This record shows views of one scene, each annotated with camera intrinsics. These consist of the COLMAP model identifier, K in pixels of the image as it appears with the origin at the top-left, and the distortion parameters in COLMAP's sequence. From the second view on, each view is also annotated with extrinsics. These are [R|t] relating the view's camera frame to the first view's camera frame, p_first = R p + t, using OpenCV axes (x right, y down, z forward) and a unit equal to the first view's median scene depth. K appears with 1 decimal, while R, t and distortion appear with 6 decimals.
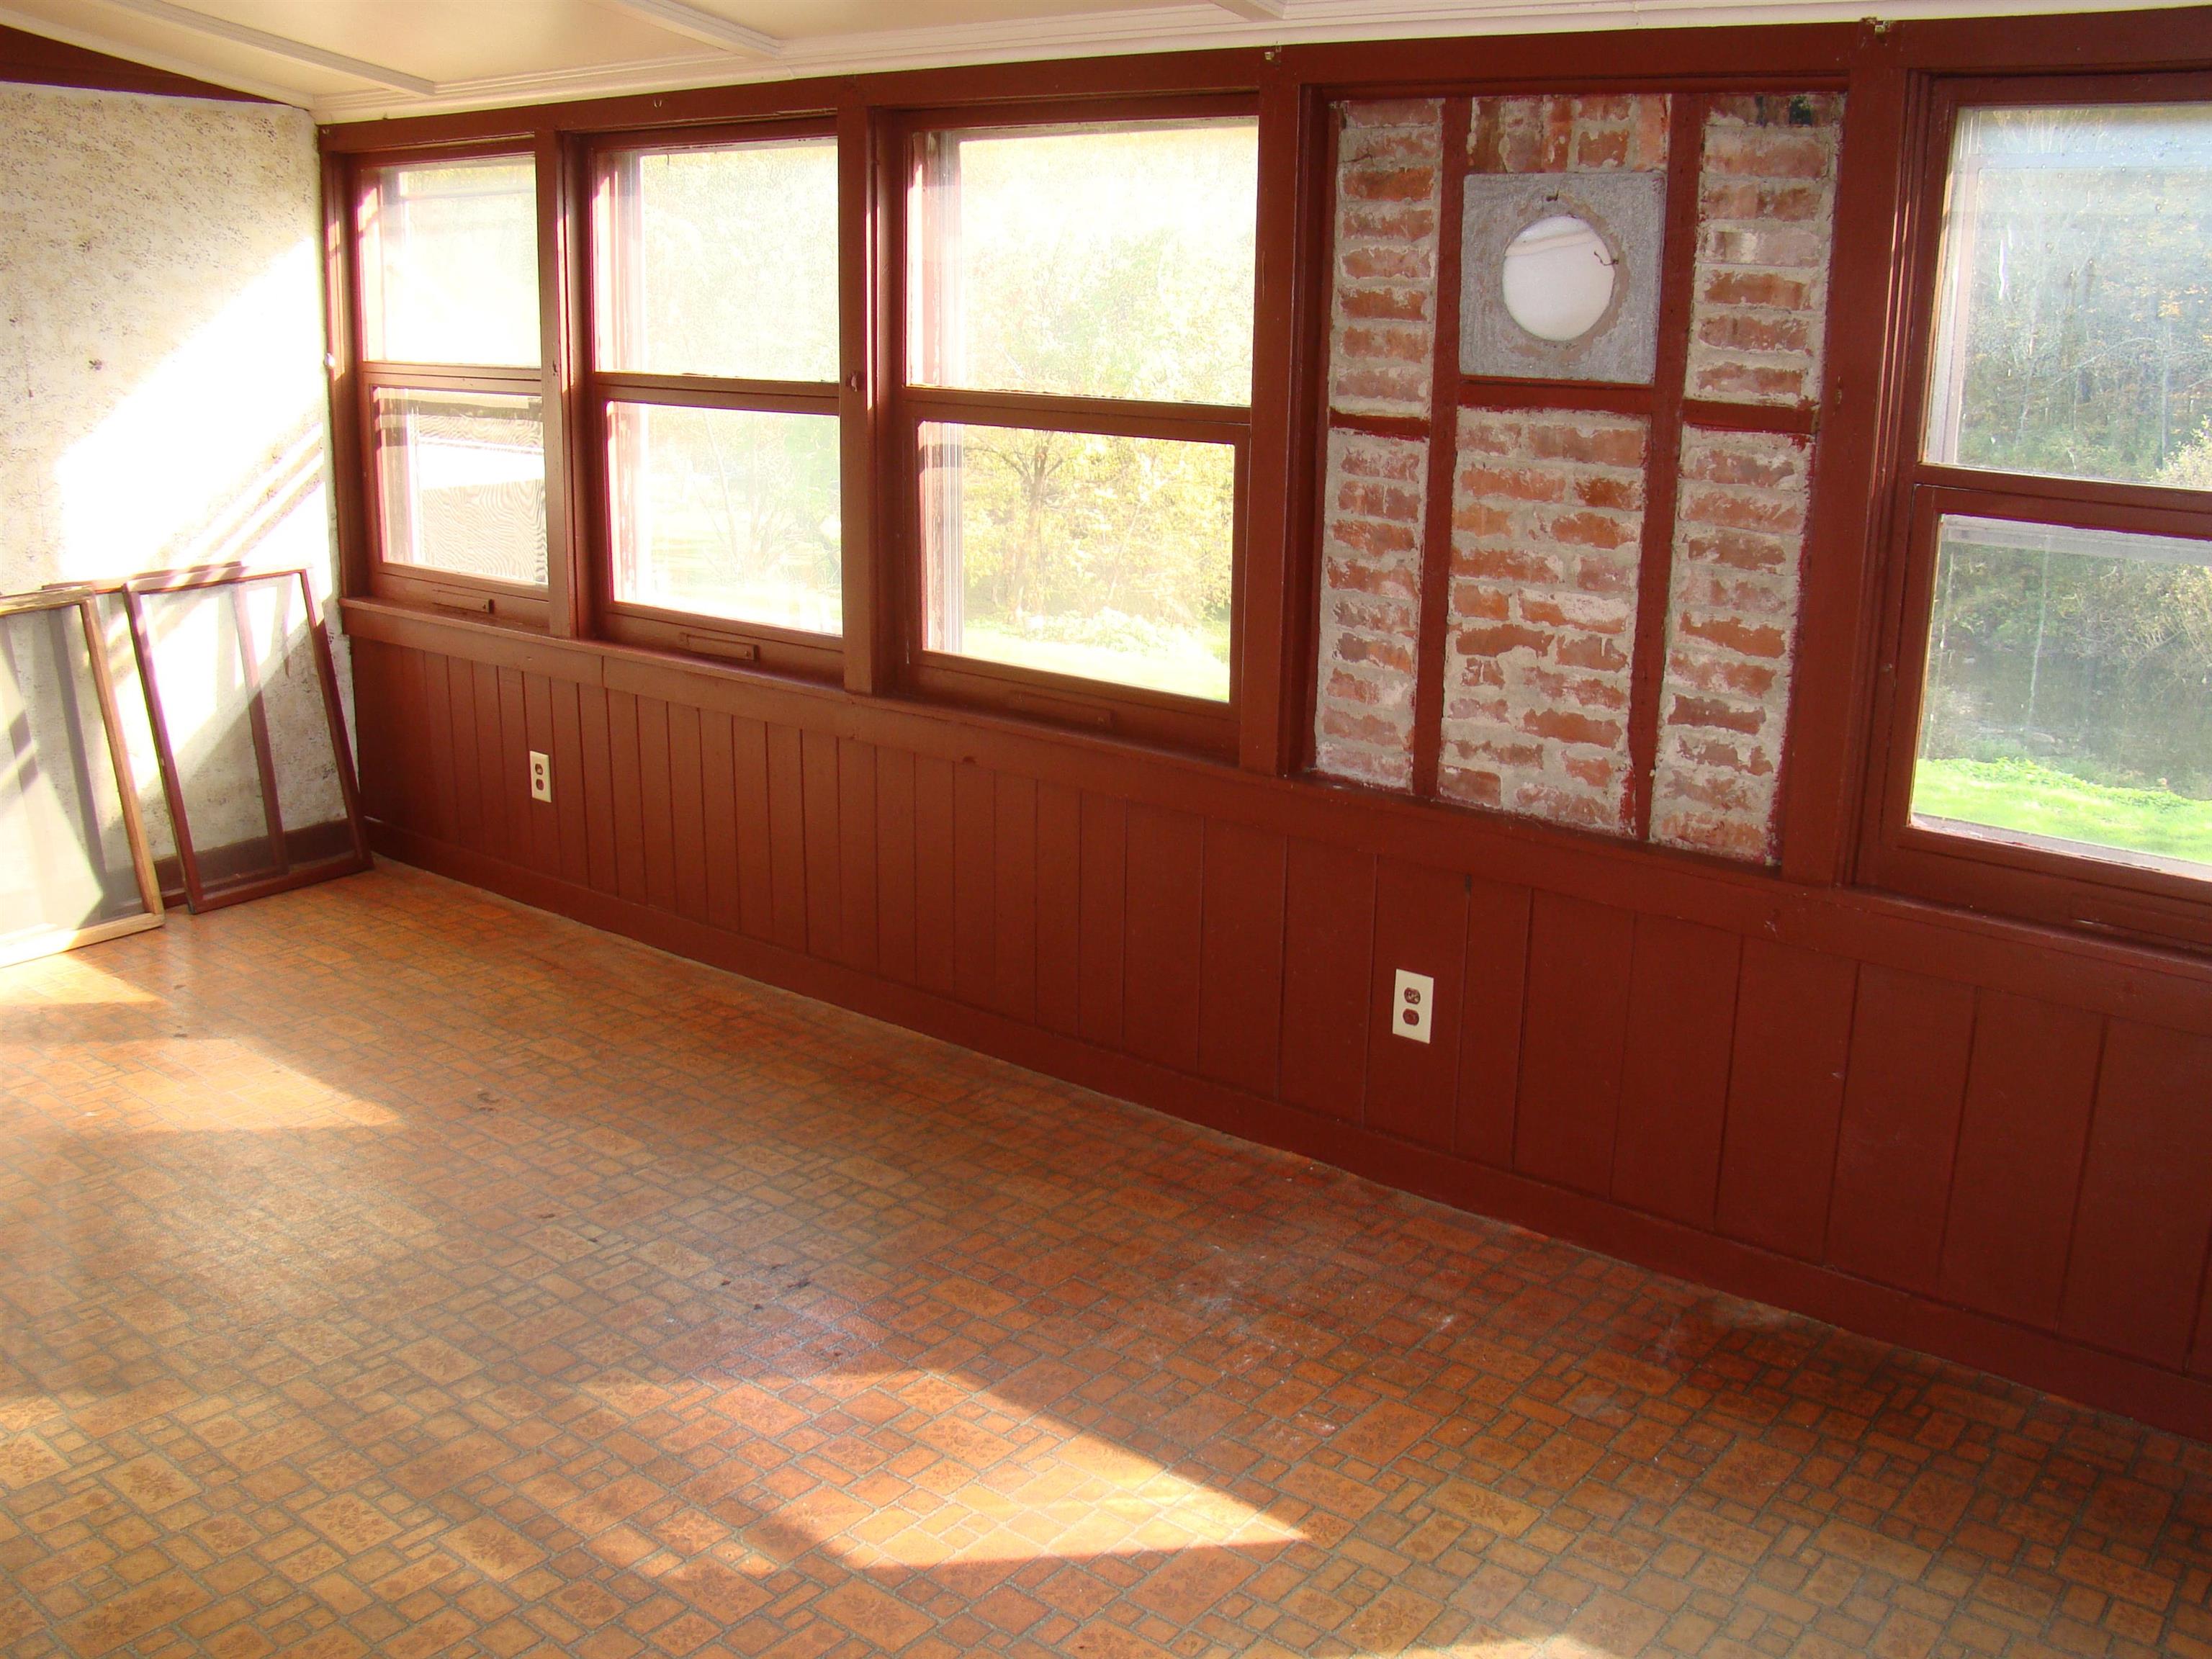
lens RADIAL K [[2057.5, 0, 1106.0], [0, 2057.5, 829.5], [0, 0, 1]] dist [-0.170548, 0.125183]
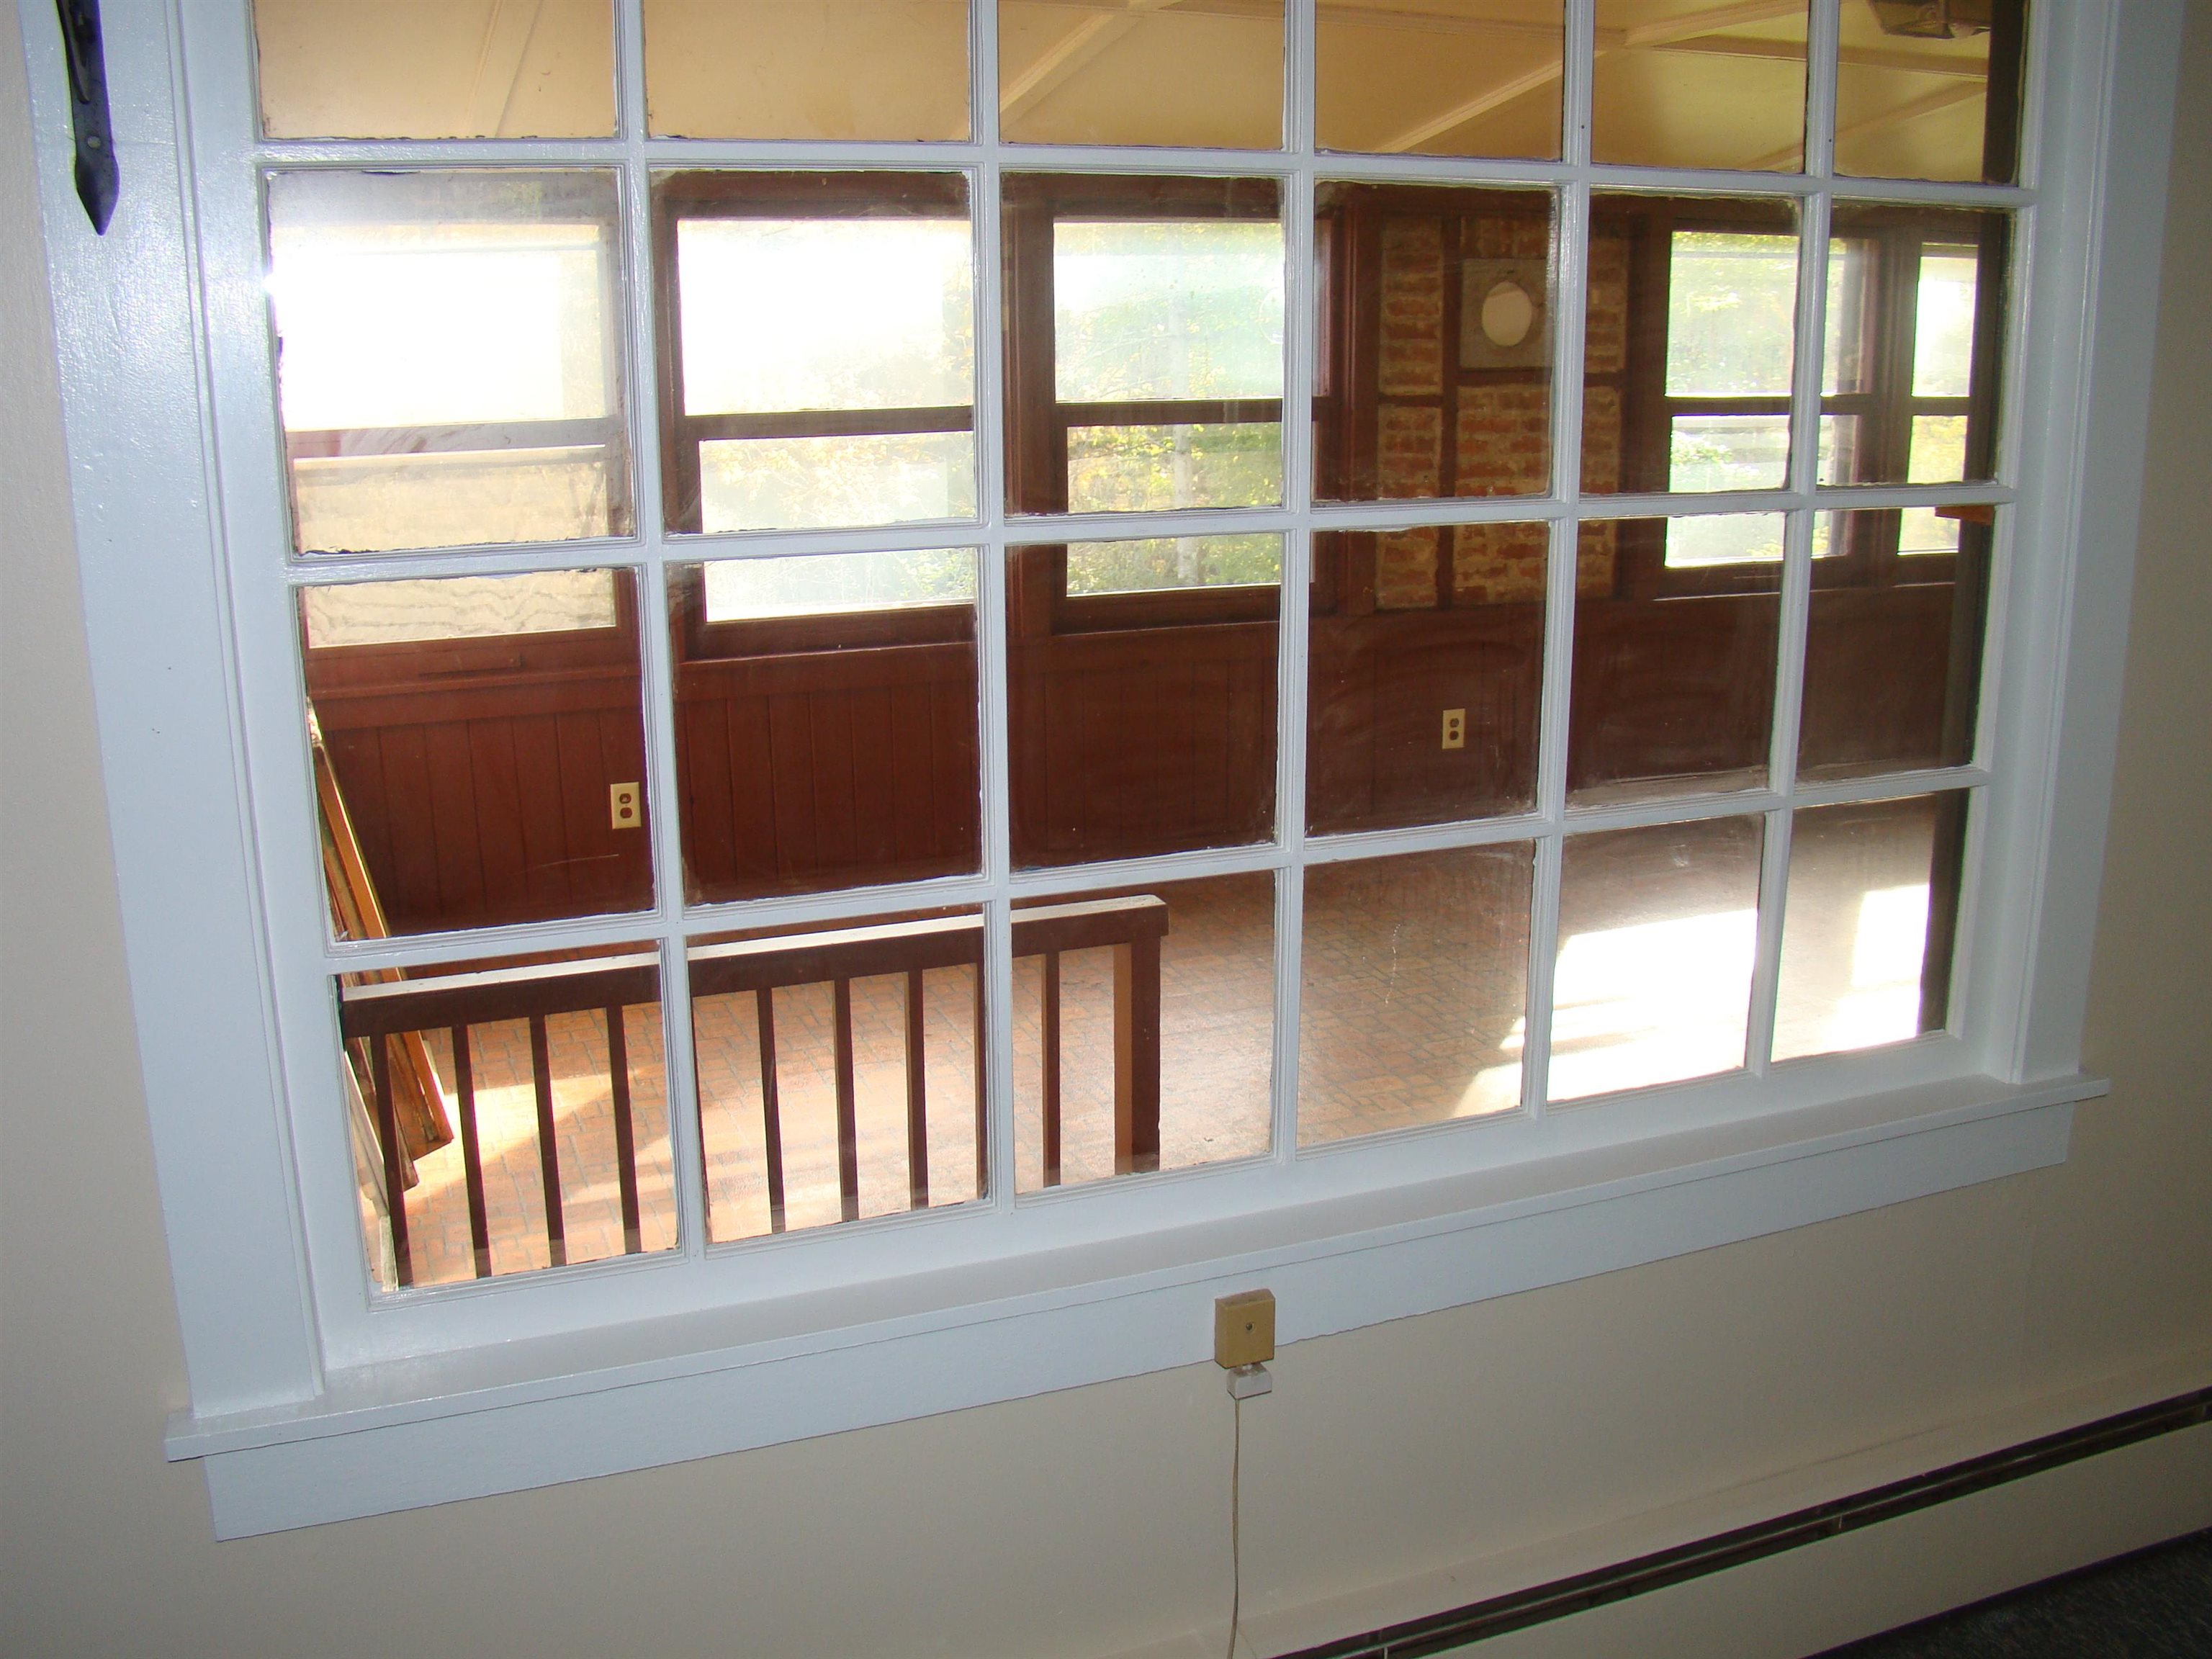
lens RADIAL K [[2057.5, 0, 1106.0], [0, 2057.5, 829.5], [0, 0, 1]] dist [-0.170548, 0.125183]
pose [[0.503997, -0.229586, 0.832633, -1.565799], [0.243120, 0.962755, 0.118303, -0.116589], [-0.828782, 0.142806, 0.541043, 0.333198]]
